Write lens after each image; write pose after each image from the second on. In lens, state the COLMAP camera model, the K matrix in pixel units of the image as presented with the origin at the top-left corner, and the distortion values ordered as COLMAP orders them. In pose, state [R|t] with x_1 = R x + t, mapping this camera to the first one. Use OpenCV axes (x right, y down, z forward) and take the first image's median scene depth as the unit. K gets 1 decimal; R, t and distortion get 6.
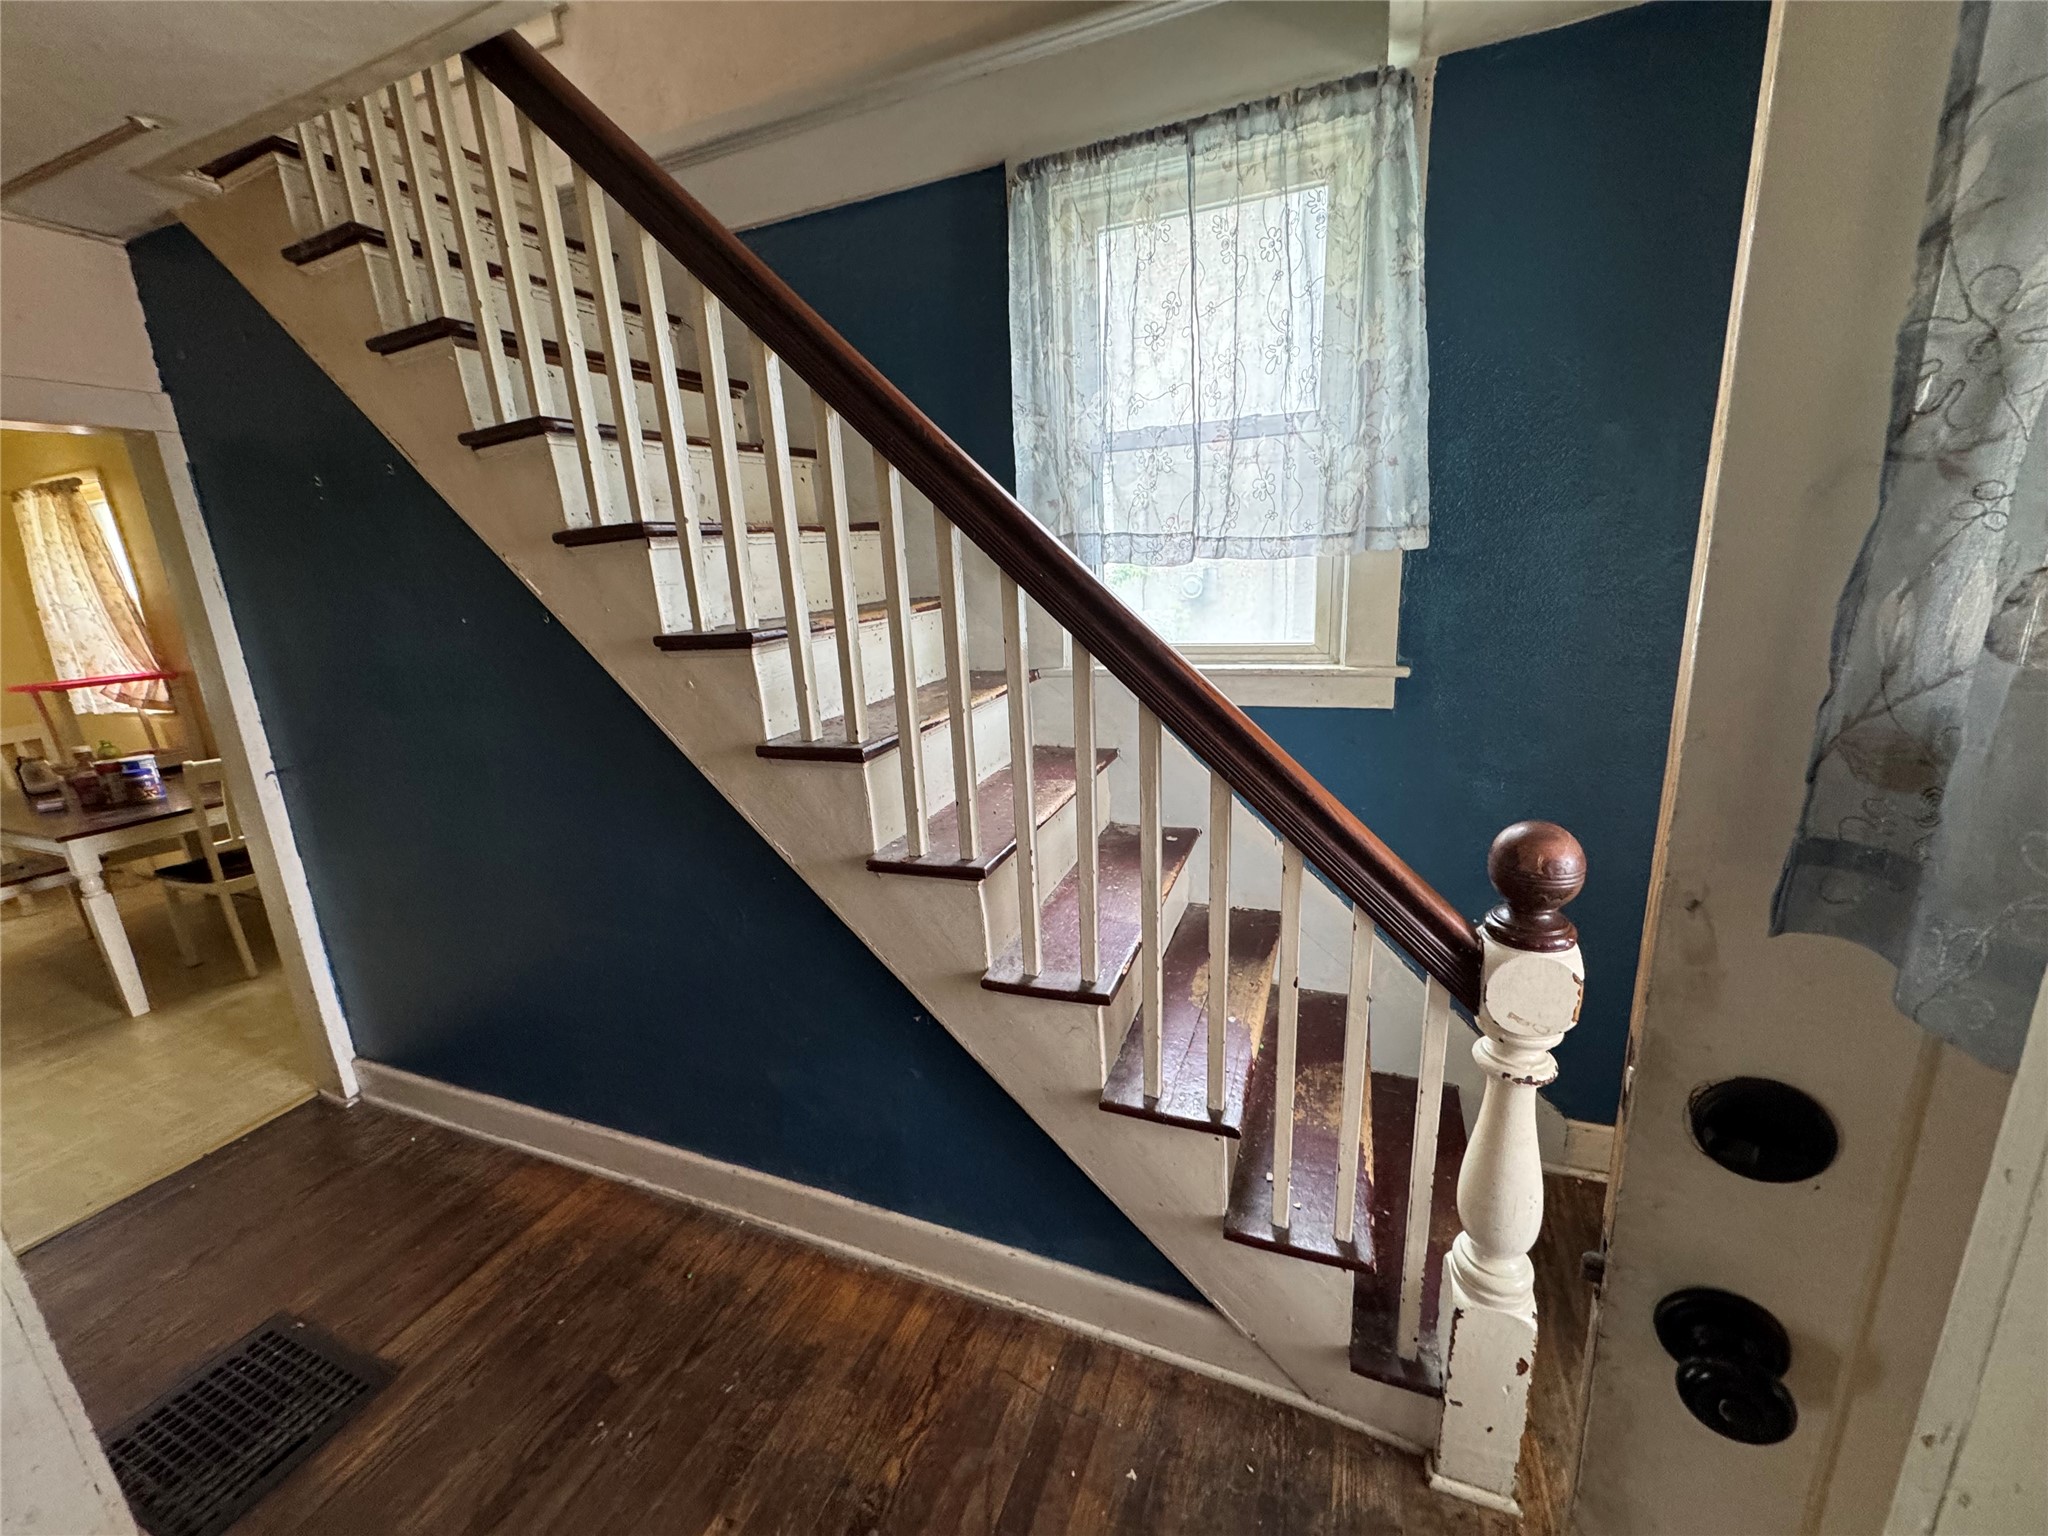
lens RADIAL K [[815.4, 0, 1023.9], [0, 815.4, 763.2], [0, 0, 1]] dist [-0.001052, 0.000692]
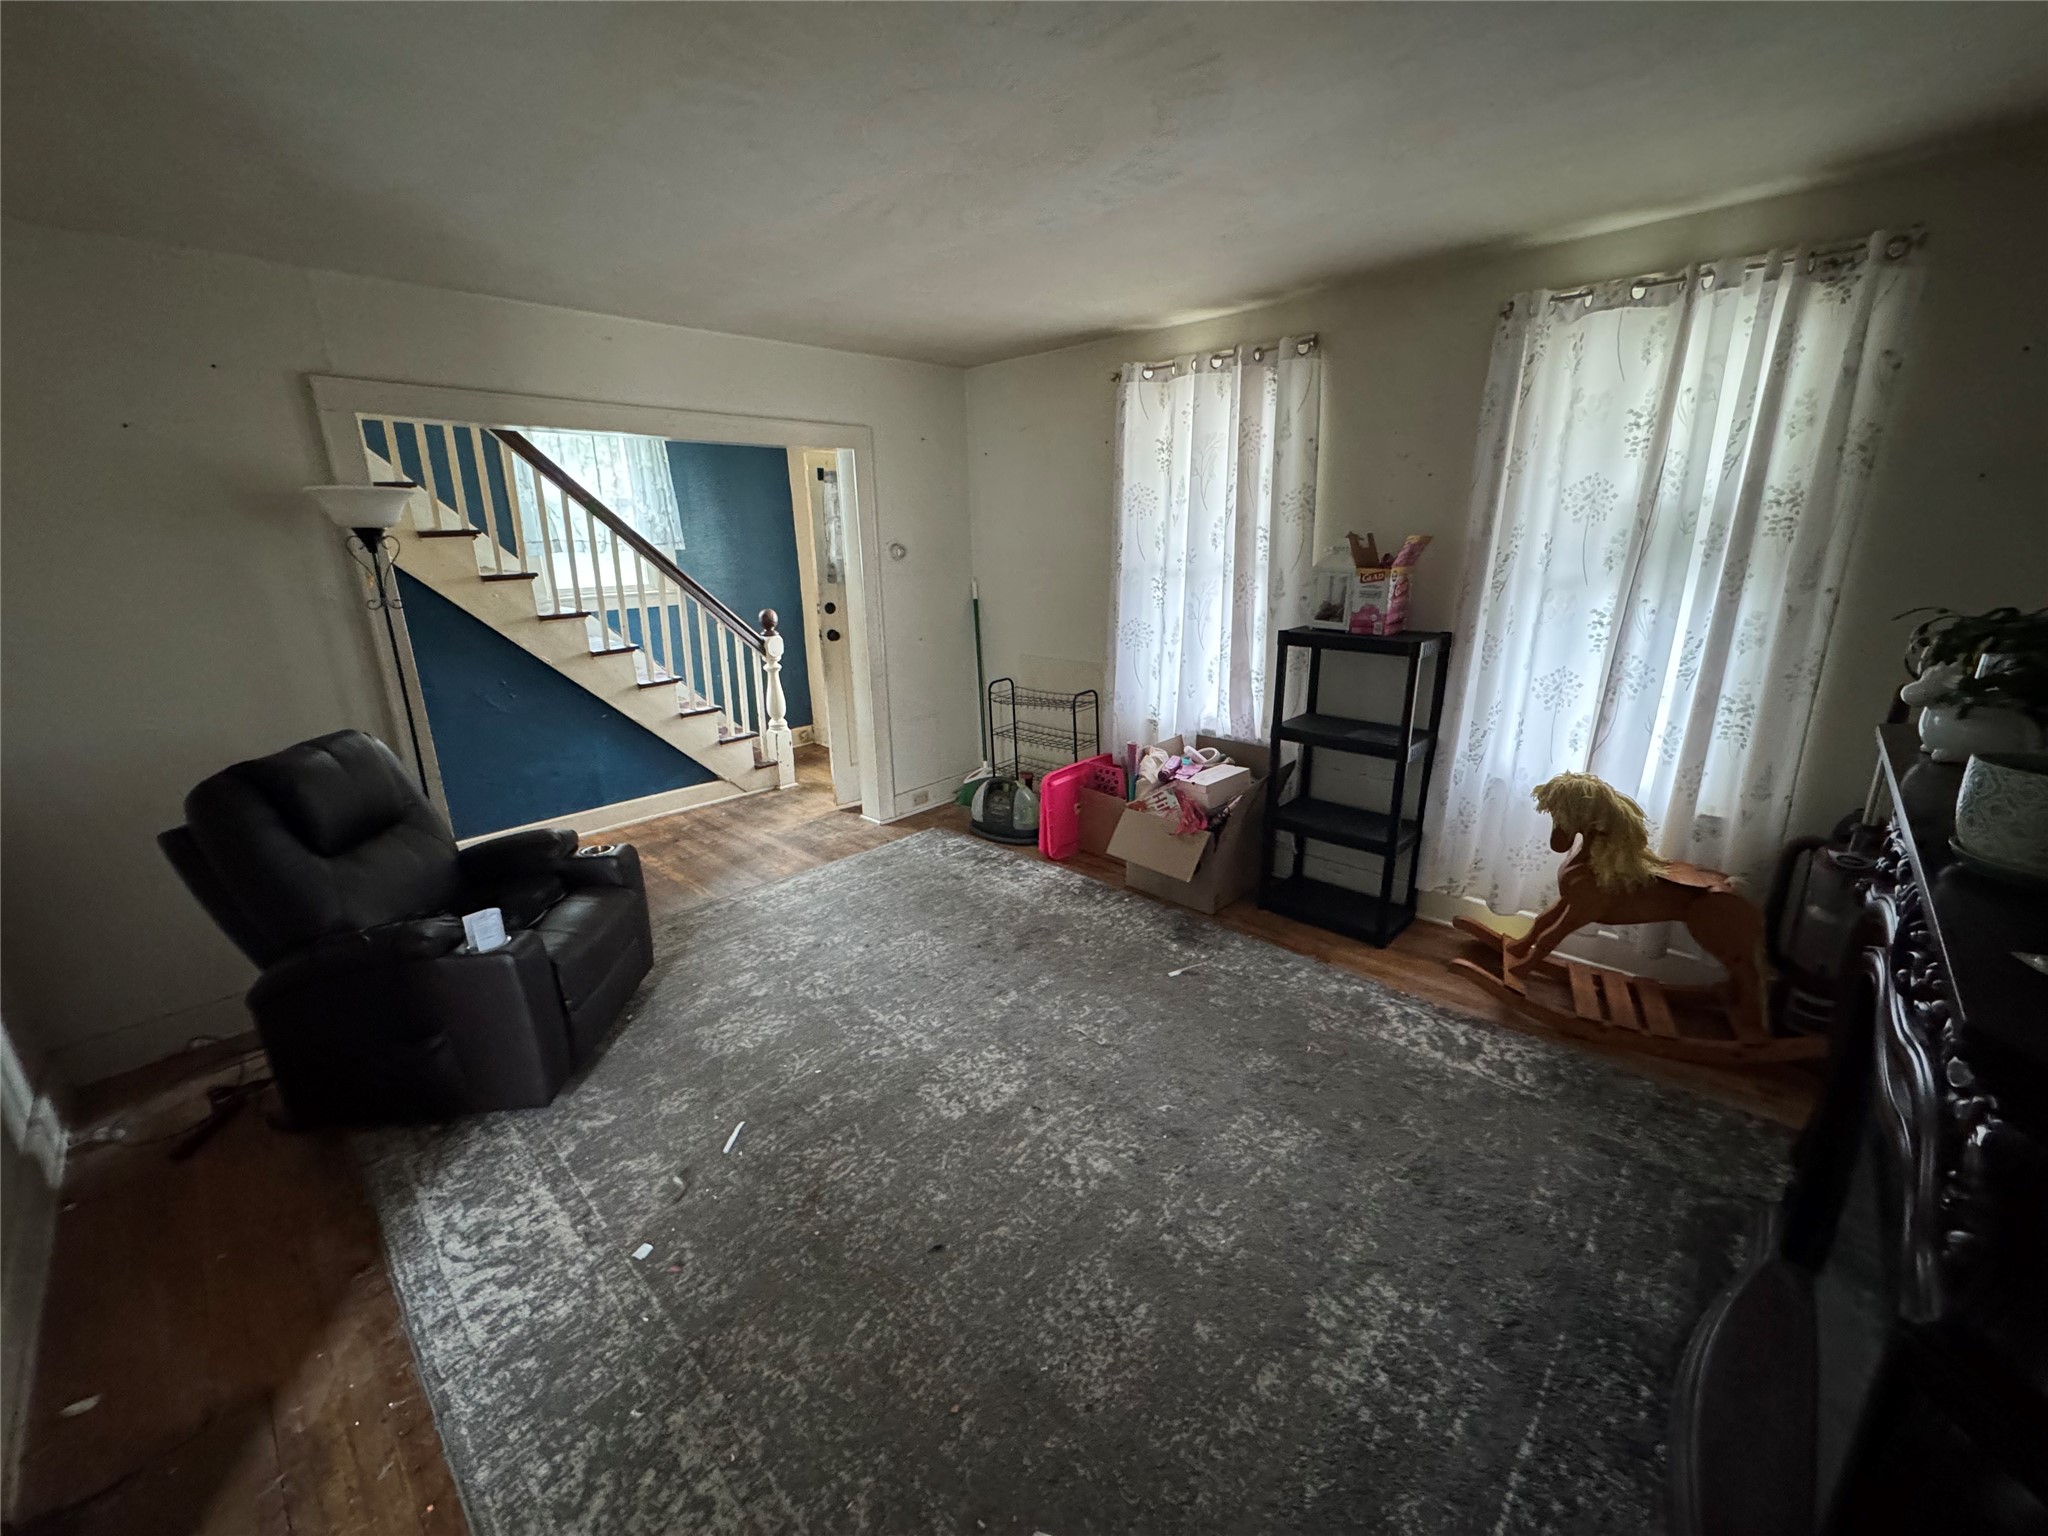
lens RADIAL K [[815.4, 0, 1023.9], [0, 815.4, 763.2], [0, 0, 1]] dist [-0.001052, 0.000692]
pose [[0.365197, -0.213943, 0.906013, -2.320641], [0.228097, 0.964132, 0.135725, 0.453157], [-0.902553, 0.157093, 0.400898, -1.464629]]
